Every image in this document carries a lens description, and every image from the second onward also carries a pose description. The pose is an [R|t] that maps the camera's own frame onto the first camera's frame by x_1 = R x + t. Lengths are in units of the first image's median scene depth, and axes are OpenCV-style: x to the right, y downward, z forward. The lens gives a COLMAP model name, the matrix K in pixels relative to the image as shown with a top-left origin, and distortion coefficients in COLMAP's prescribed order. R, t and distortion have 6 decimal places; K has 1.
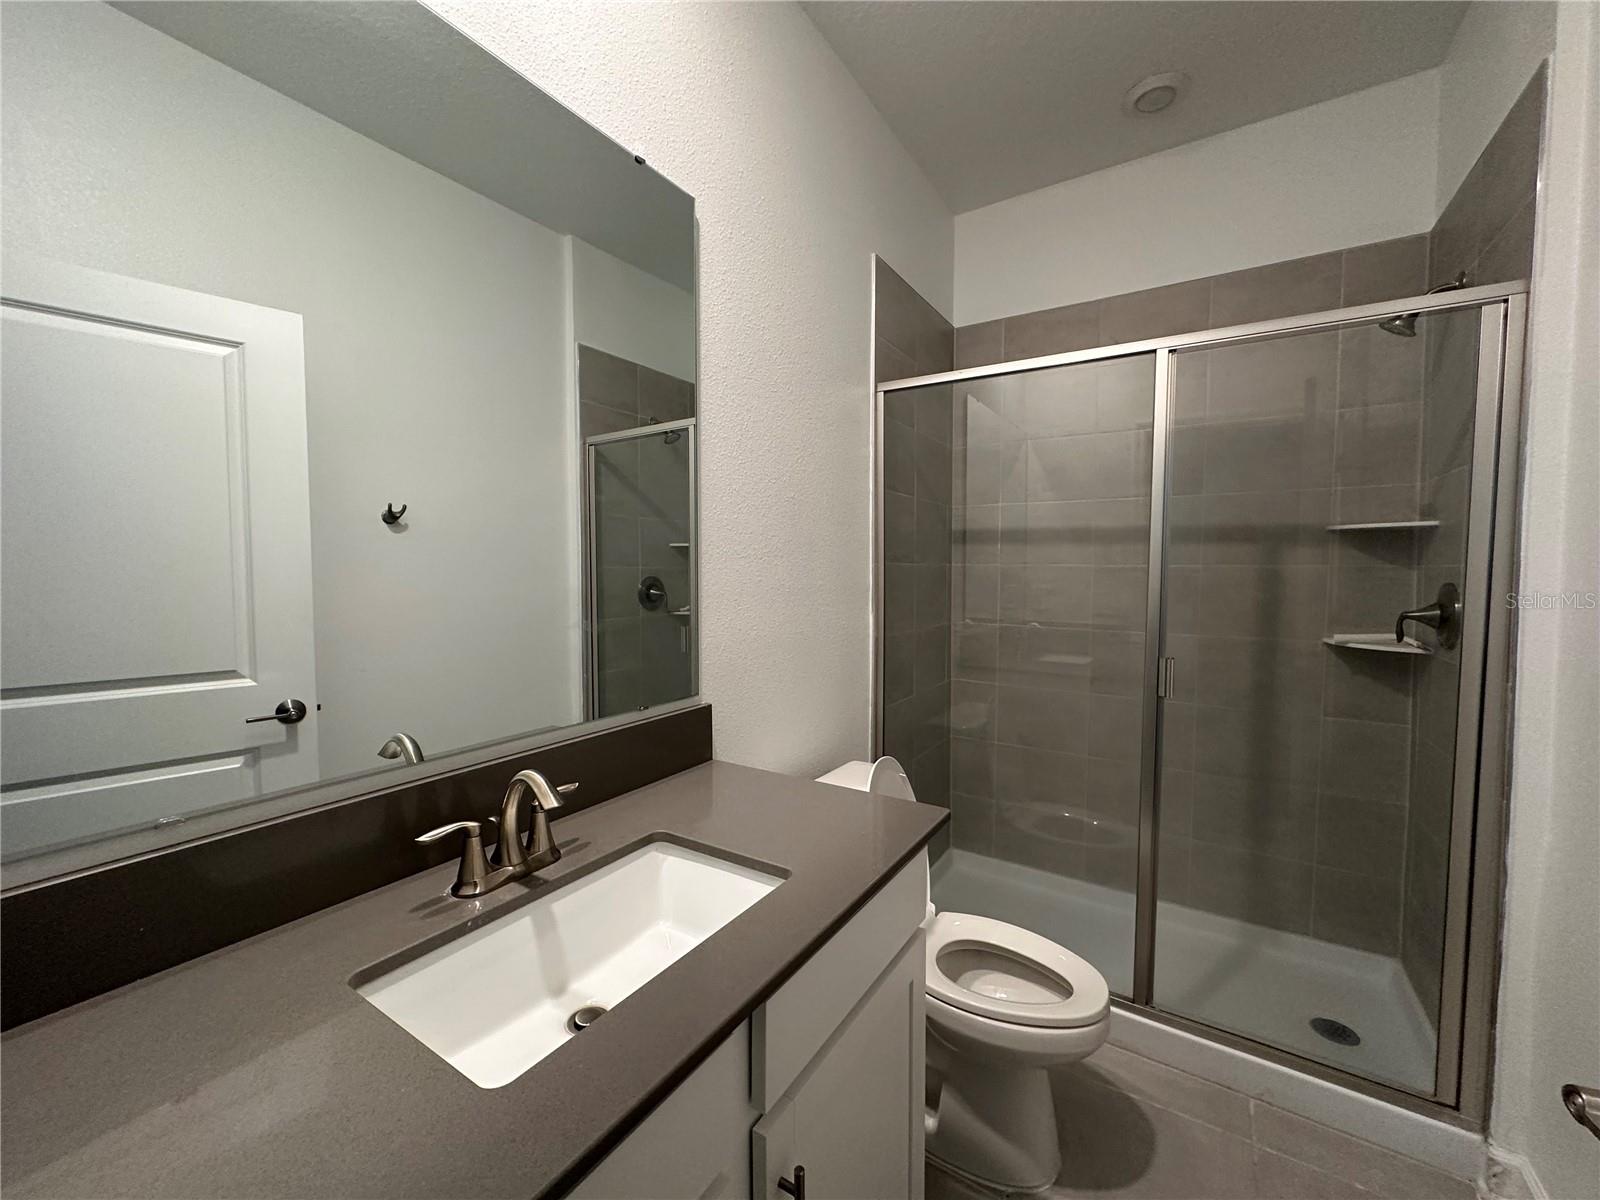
lens RADIAL K [[639.1, 0, 800.0], [0, 639.1, 600.0], [0, 0, 1]] dist [0.002510, -0.000395]
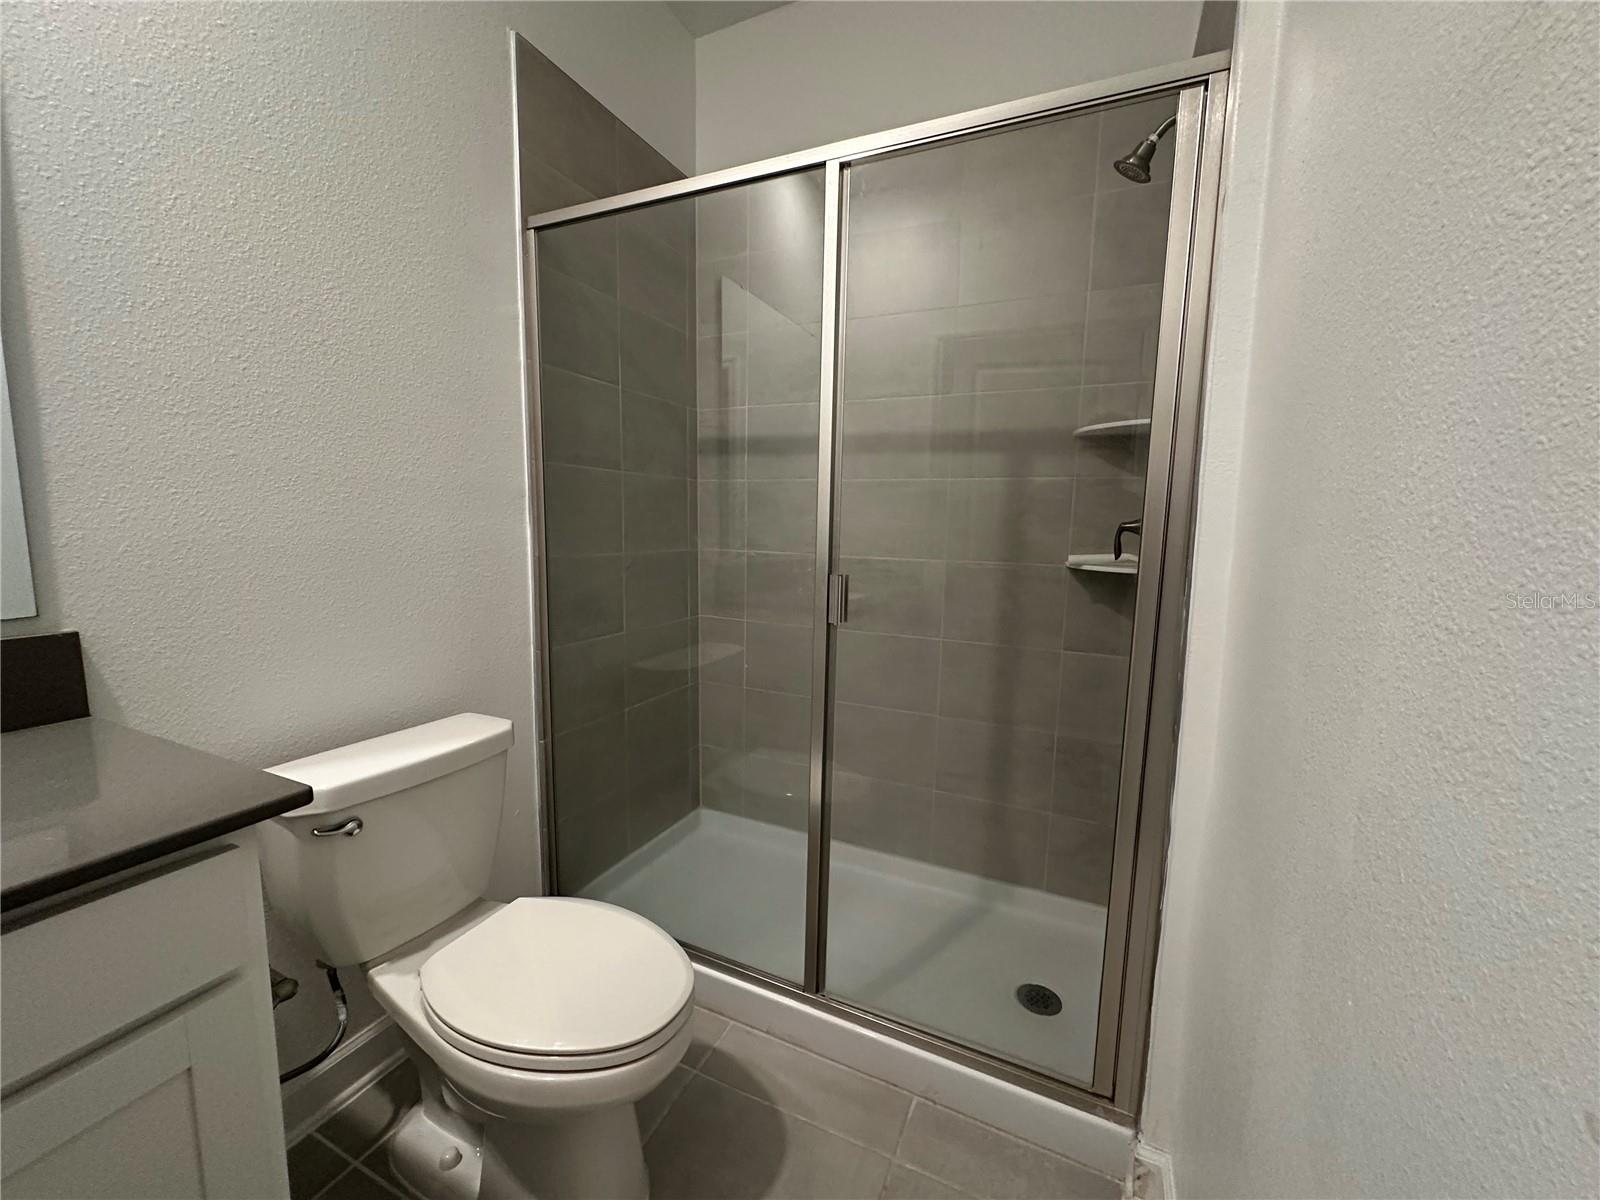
lens RADIAL K [[640.2, 0, 798.7], [0, 640.2, 599.0], [0, 0, 1]] dist [-0.000979, 0.000181]
pose [[0.990769, 0.000686, 0.135558, 0.384343], [-0.010442, 0.997402, 0.071270, 0.059354], [-0.135157, -0.072027, 0.988203, 0.206688]]
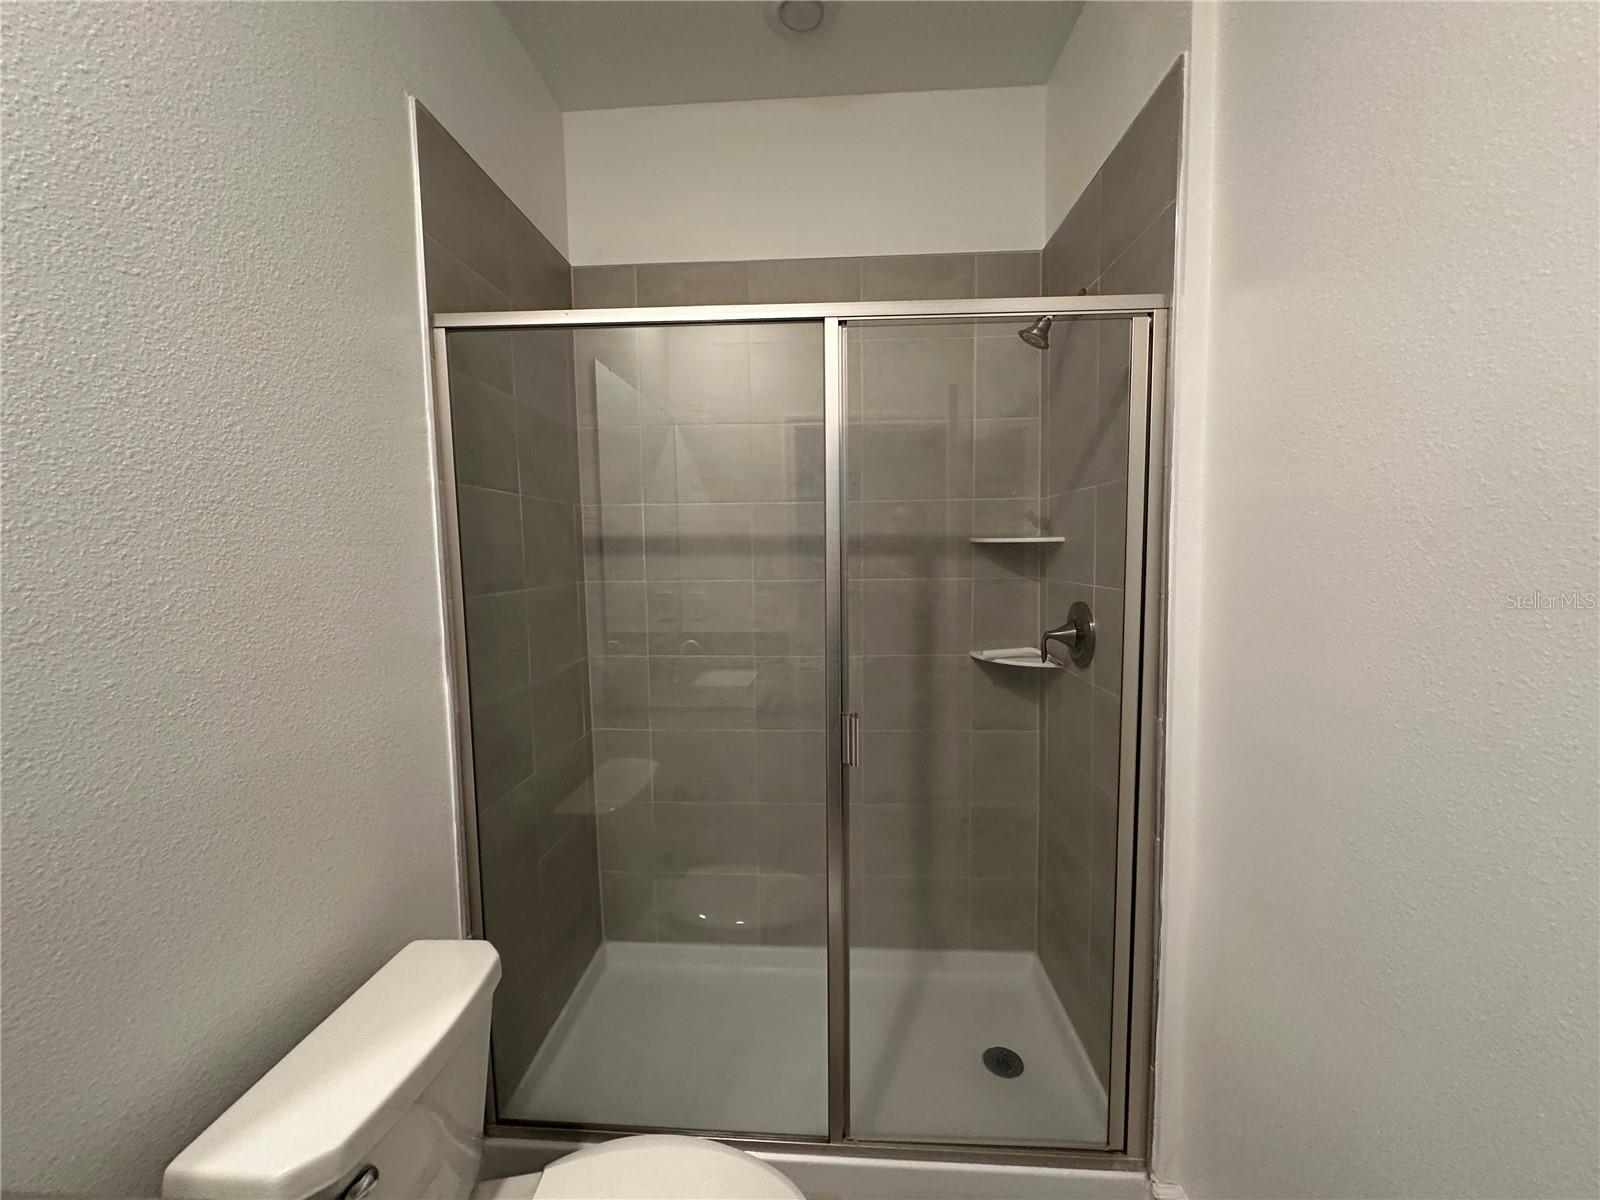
lens RADIAL K [[639.1, 0, 800.0], [0, 639.1, 600.0], [0, 0, 1]] dist [0.002510, -0.000395]
pose [[0.868463, -0.053781, 0.492828, 0.124557], [0.041172, 0.998488, 0.036408, -0.076184], [-0.494041, -0.011329, 0.869365, 0.313792]]
